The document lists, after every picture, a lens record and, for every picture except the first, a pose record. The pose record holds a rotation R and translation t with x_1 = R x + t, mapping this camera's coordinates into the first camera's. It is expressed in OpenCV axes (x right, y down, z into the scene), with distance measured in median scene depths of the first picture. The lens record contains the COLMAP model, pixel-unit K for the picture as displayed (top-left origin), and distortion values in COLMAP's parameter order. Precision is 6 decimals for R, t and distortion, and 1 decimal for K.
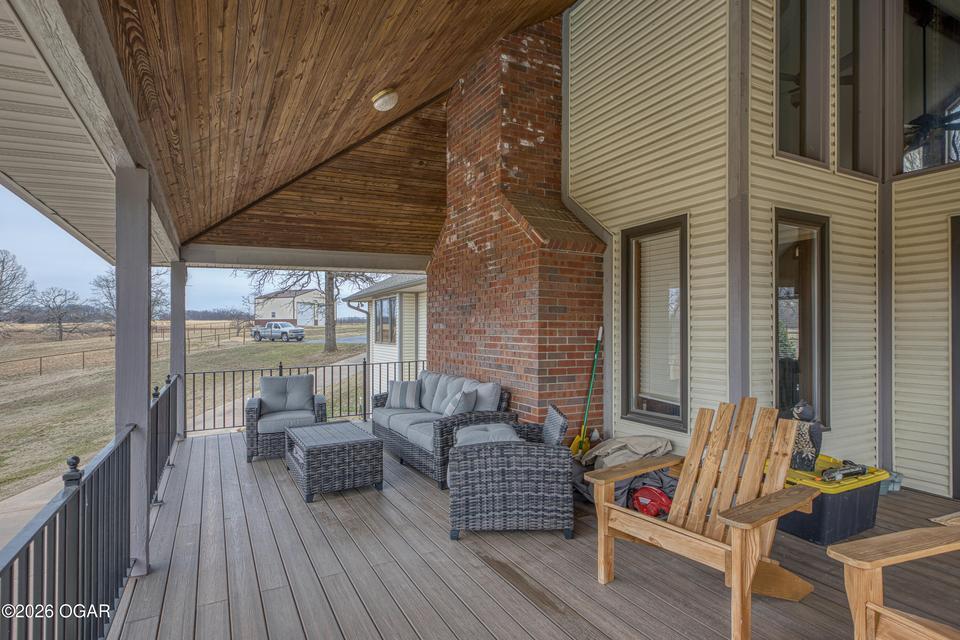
lens RADIAL K [[514.4, 0, 479.2], [0, 514.4, 322.2], [0, 0, 1]] dist [0.000336, -0.000126]
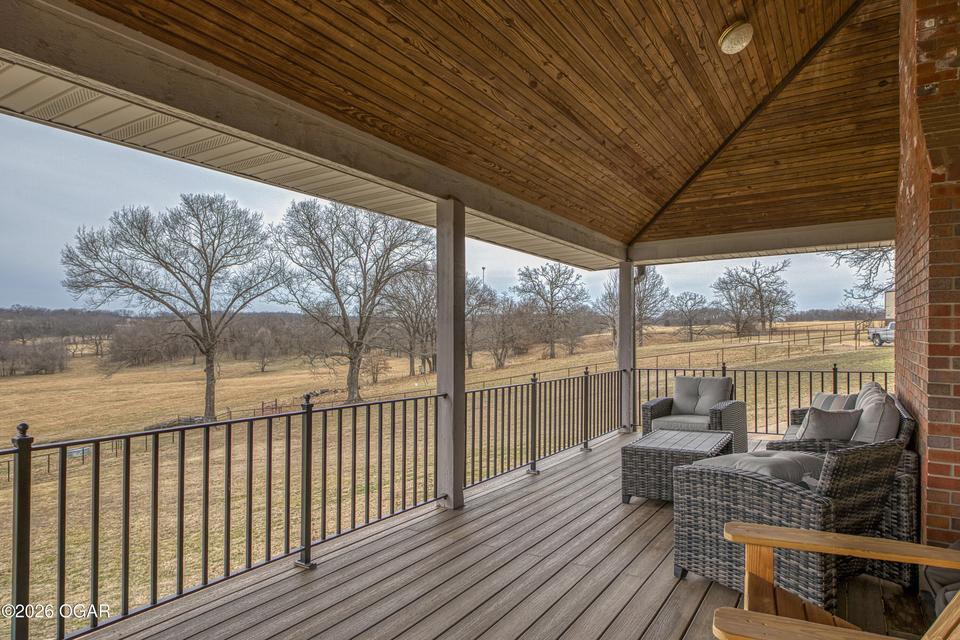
lens RADIAL K [[590.6, 0, 477.9], [0, 590.6, 326.3], [0, 0, 1]] dist [-0.000536, 0.000937]
pose [[0.509336, -0.007723, -0.860533, 0.299944], [0.011647, 0.999930, -0.002080, 0.012771], [0.860489, -0.008963, 0.509390, 0.129464]]
